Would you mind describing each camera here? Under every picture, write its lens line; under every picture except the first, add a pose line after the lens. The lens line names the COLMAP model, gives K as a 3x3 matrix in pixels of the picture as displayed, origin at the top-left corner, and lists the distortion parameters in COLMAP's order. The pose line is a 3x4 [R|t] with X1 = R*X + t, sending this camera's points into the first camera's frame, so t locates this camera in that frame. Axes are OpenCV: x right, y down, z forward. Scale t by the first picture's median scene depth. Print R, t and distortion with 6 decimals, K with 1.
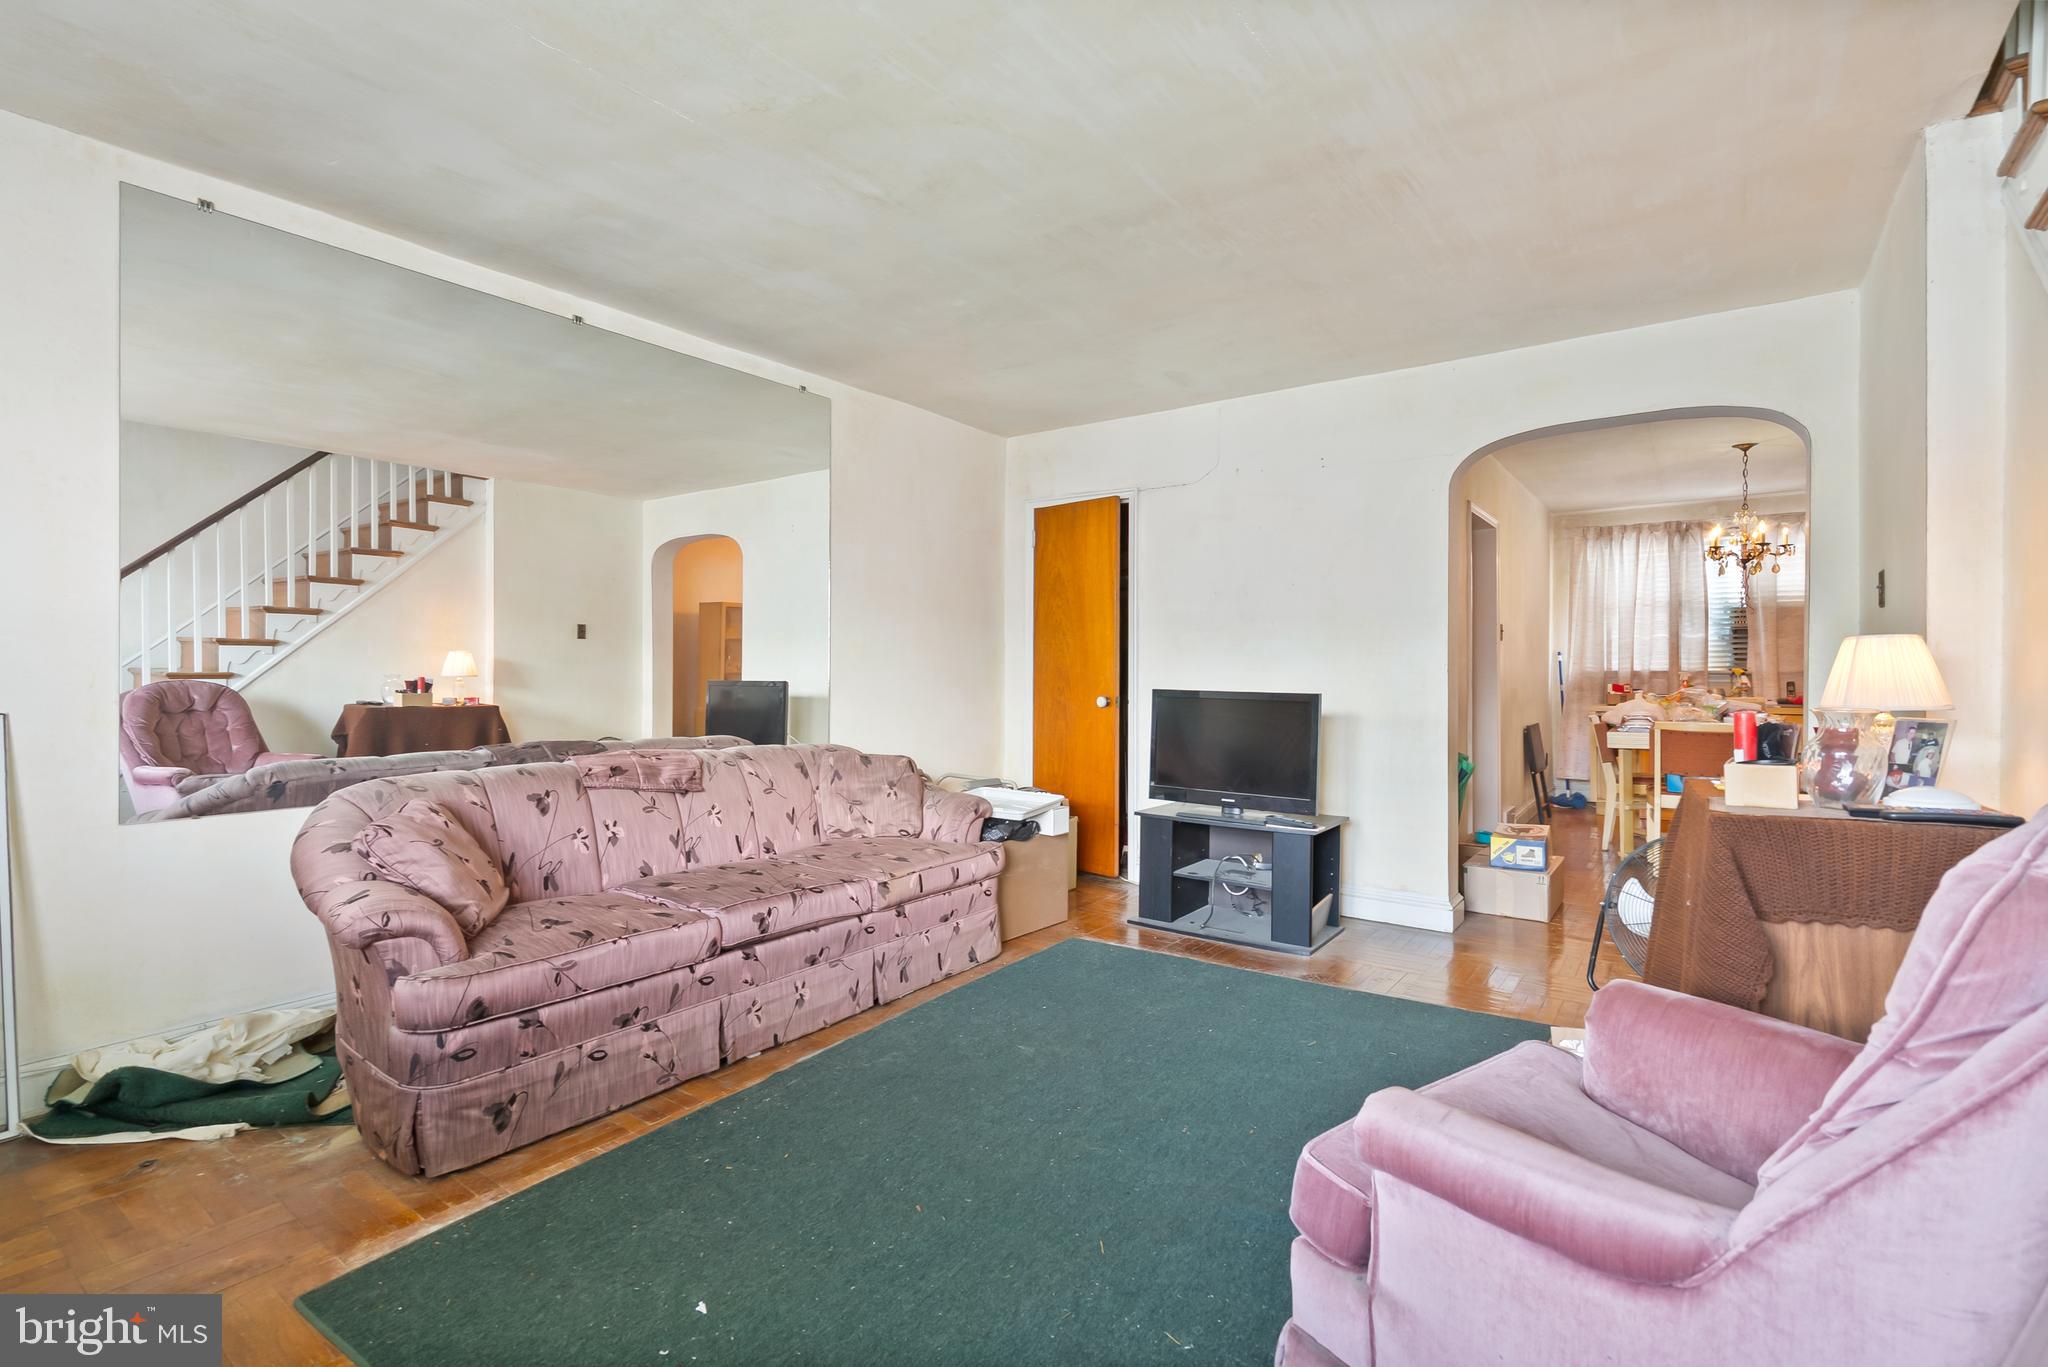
lens RADIAL K [[926.8, 0, 1013.4], [0, 926.8, 684.9], [0, 0, 1]] dist [-0.002491, -0.000153]
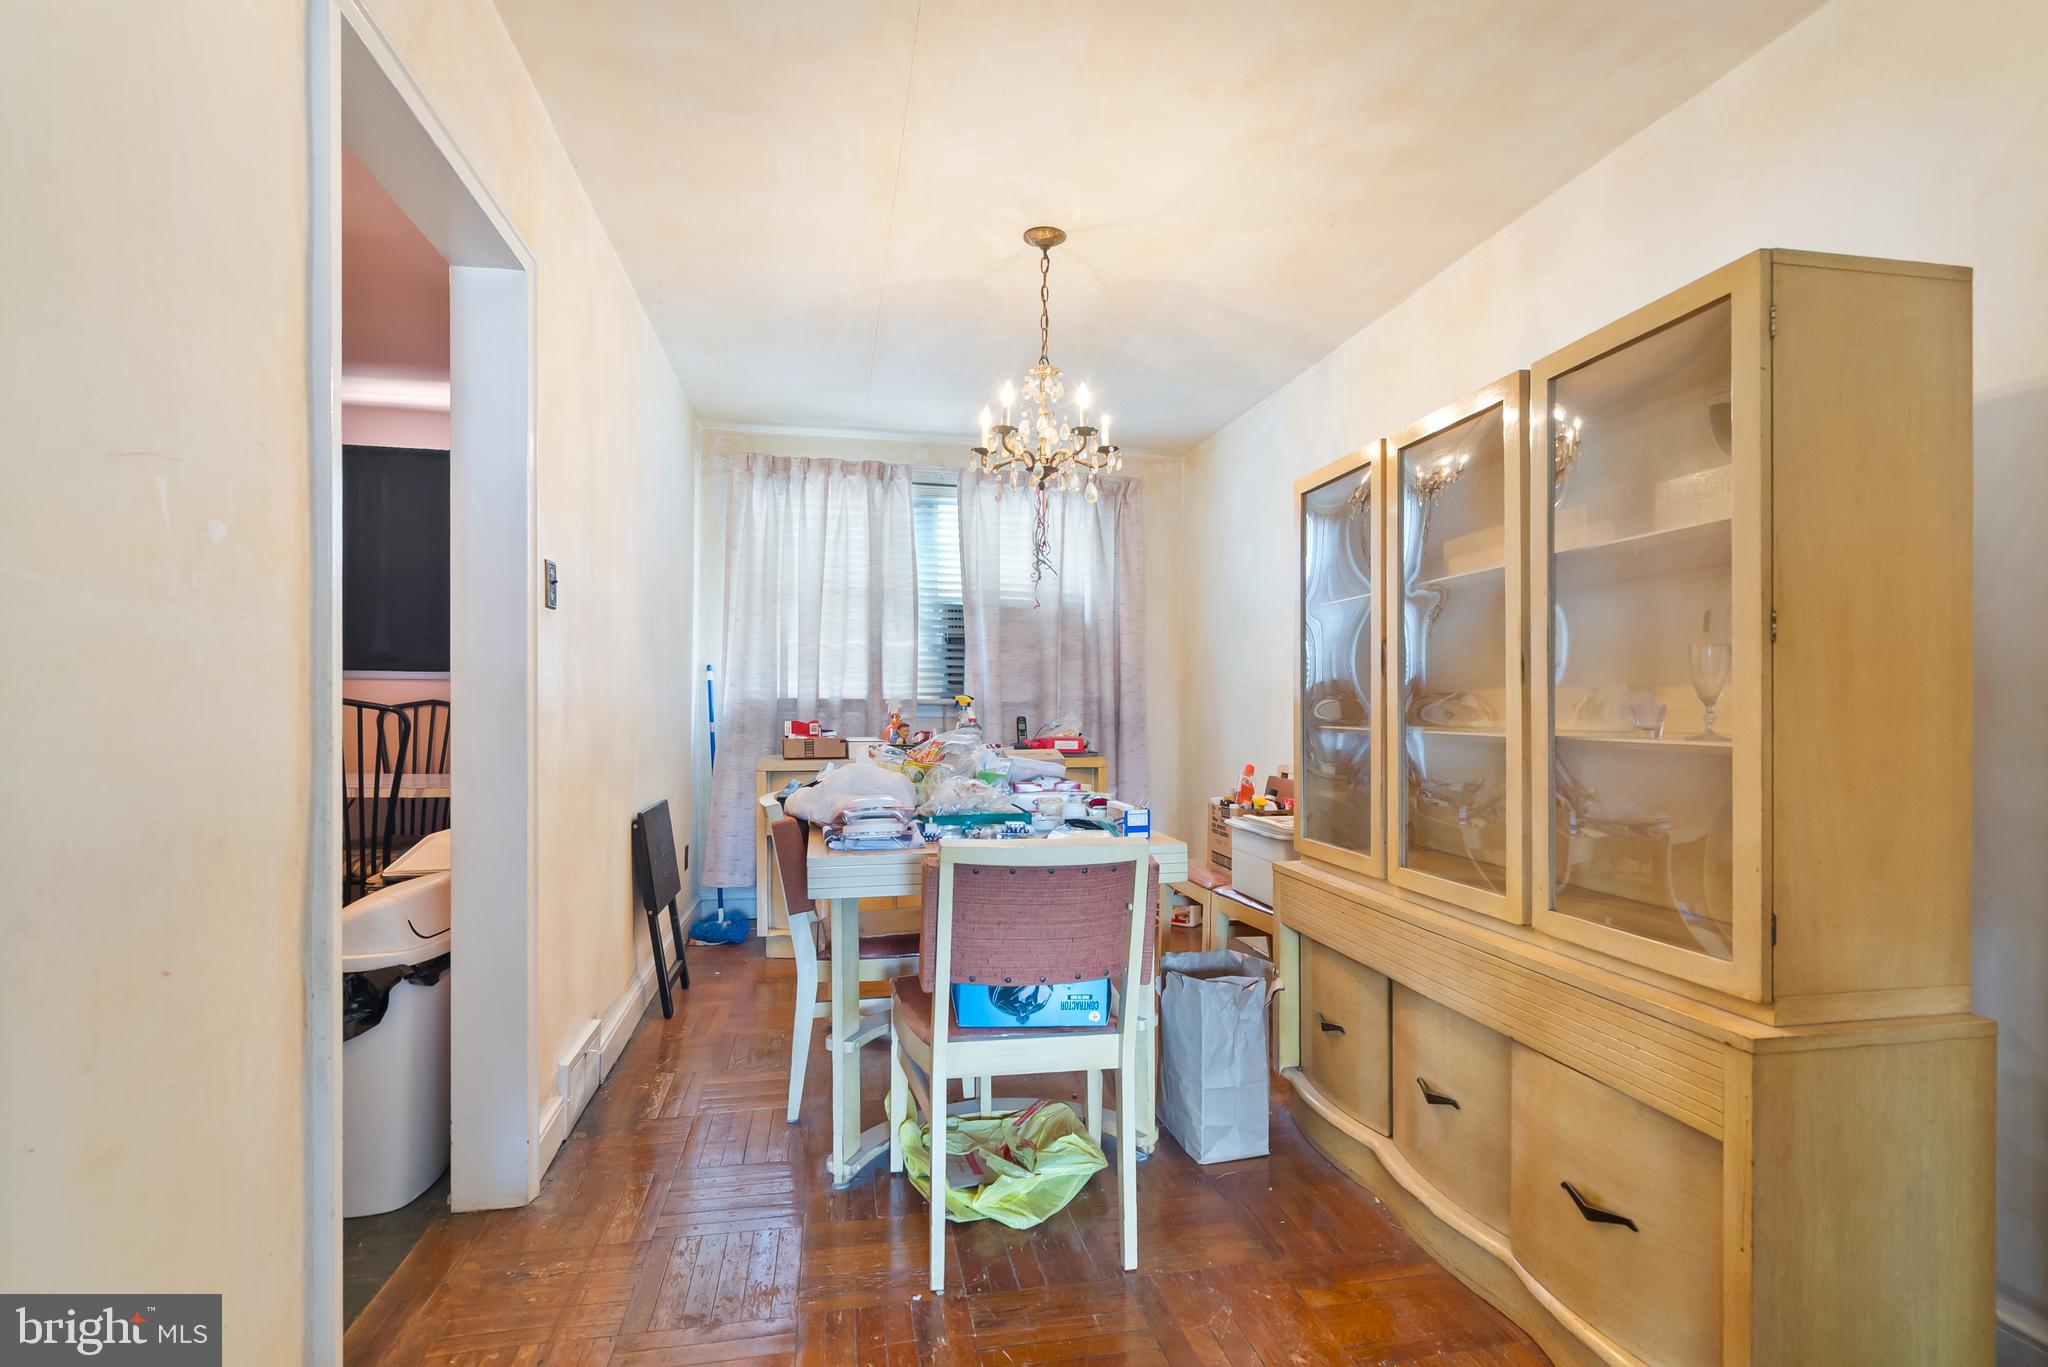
lens RADIAL K [[926.8, 0, 1013.4], [0, 926.8, 684.9], [0, 0, 1]] dist [-0.002491, -0.000153]
pose [[0.668756, 0.021733, 0.743164, 0.305828], [0.003689, 0.999463, -0.032547, -0.004021], [-0.743473, 0.024508, 0.668317, 0.503110]]
